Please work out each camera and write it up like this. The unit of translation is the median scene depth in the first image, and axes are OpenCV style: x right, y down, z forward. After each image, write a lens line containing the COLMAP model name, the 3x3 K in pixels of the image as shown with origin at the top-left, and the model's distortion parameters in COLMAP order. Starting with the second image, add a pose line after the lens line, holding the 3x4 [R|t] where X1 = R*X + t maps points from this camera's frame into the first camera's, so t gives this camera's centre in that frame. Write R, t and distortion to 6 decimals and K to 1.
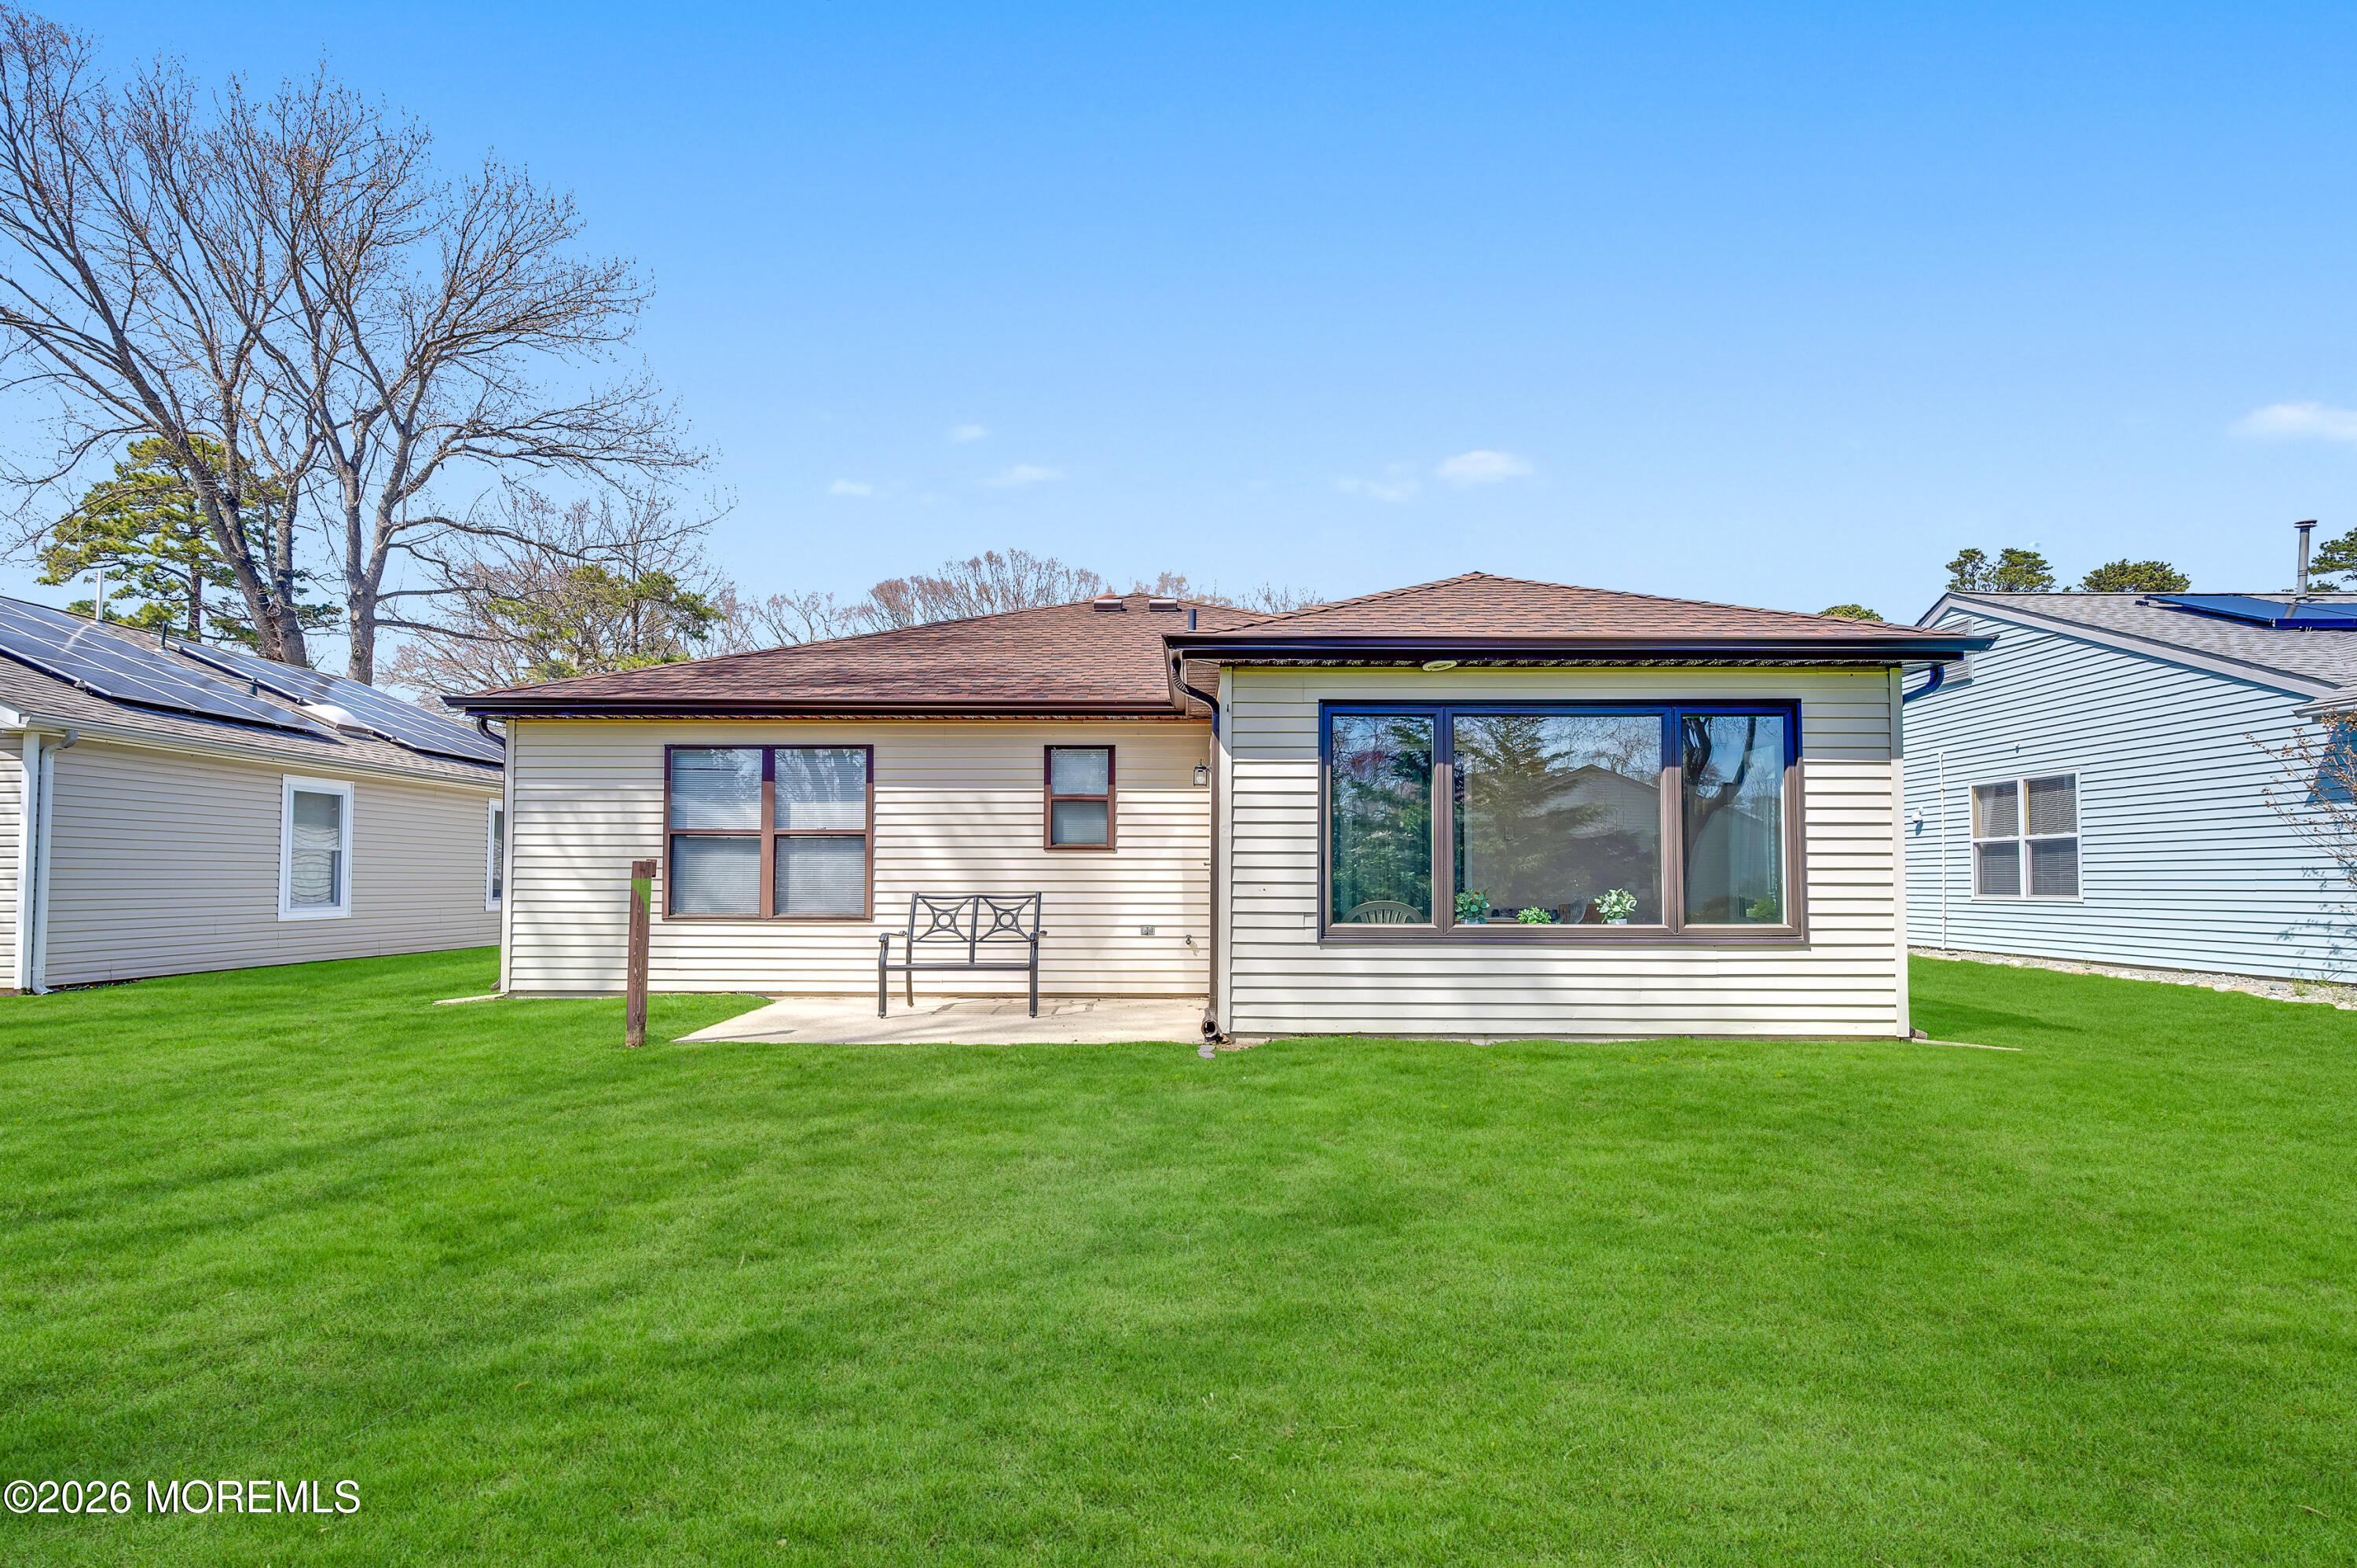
lens RADIAL K [[1133.1, 0, 1178.3], [0, 1133.1, 841.6], [0, 0, 1]] dist [-0.002571, -0.000710]
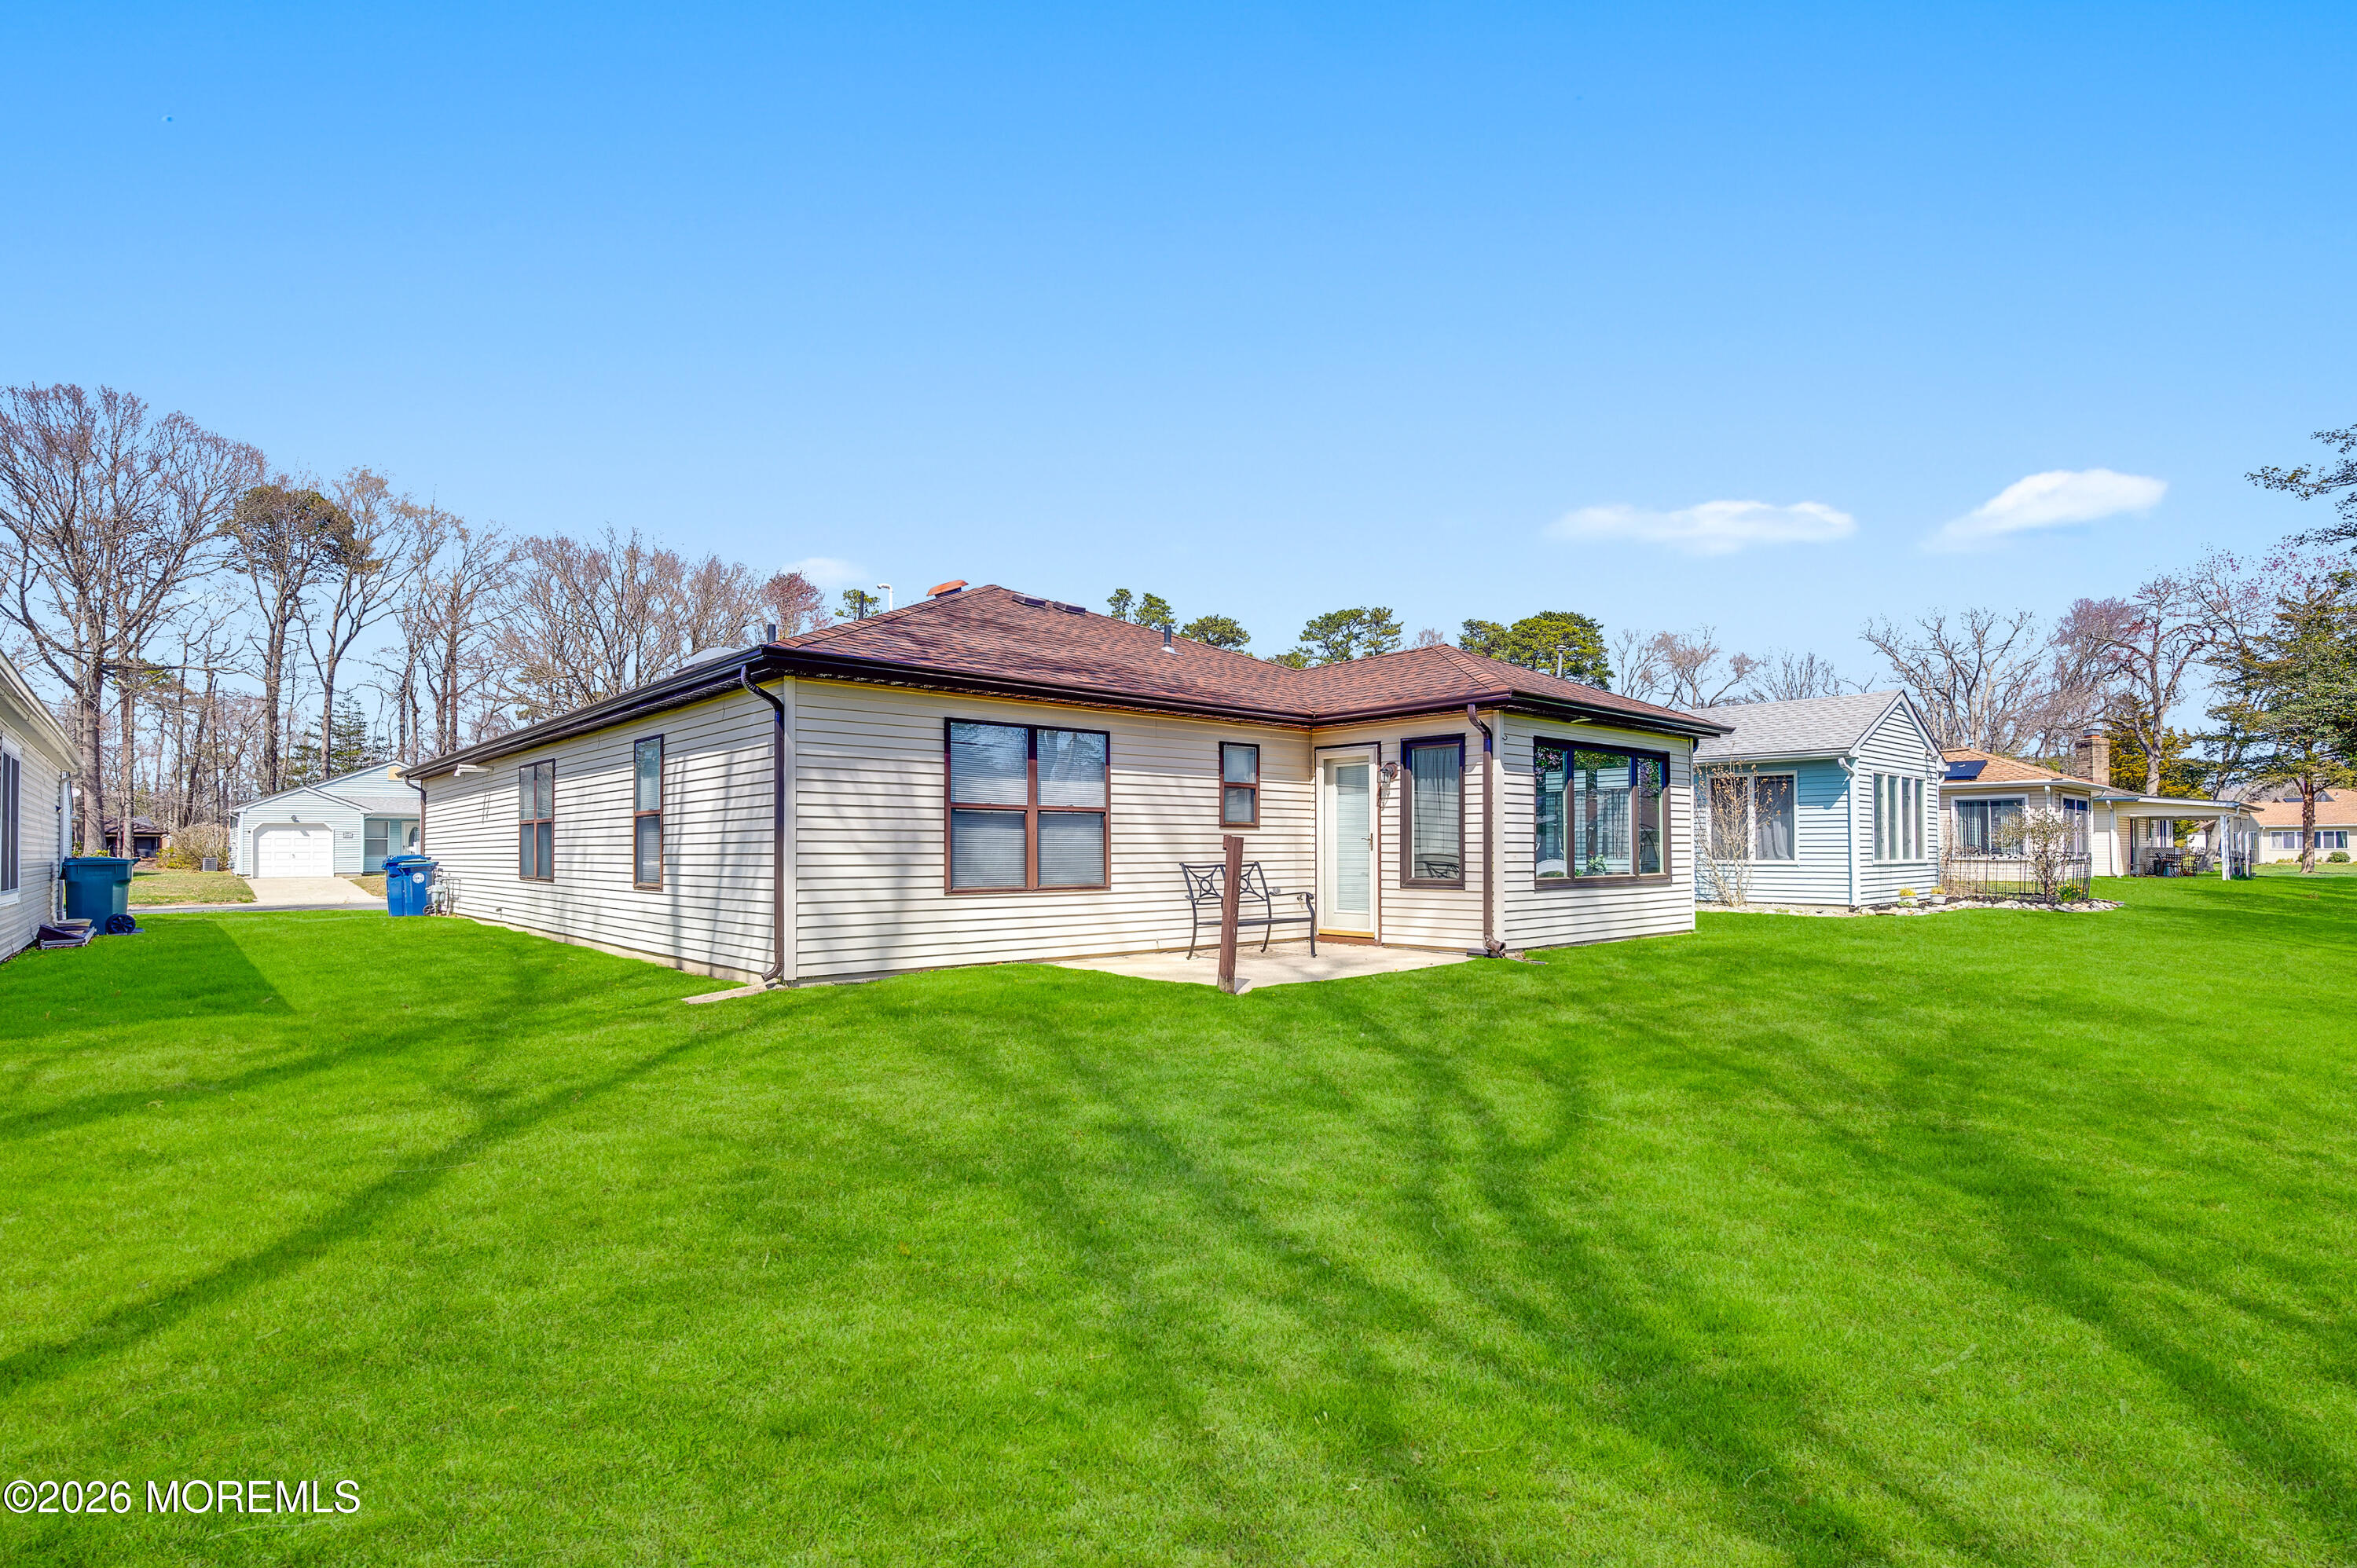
lens RADIAL K [[1133.1, 0, 1178.3], [0, 1133.1, 841.6], [0, 0, 1]] dist [-0.002571, -0.000710]
pose [[0.735300, 0.000559, 0.677741, -0.973625], [-0.017796, 0.999671, 0.018484, 0.001084], [-0.677508, -0.025652, 0.735068, 0.133428]]
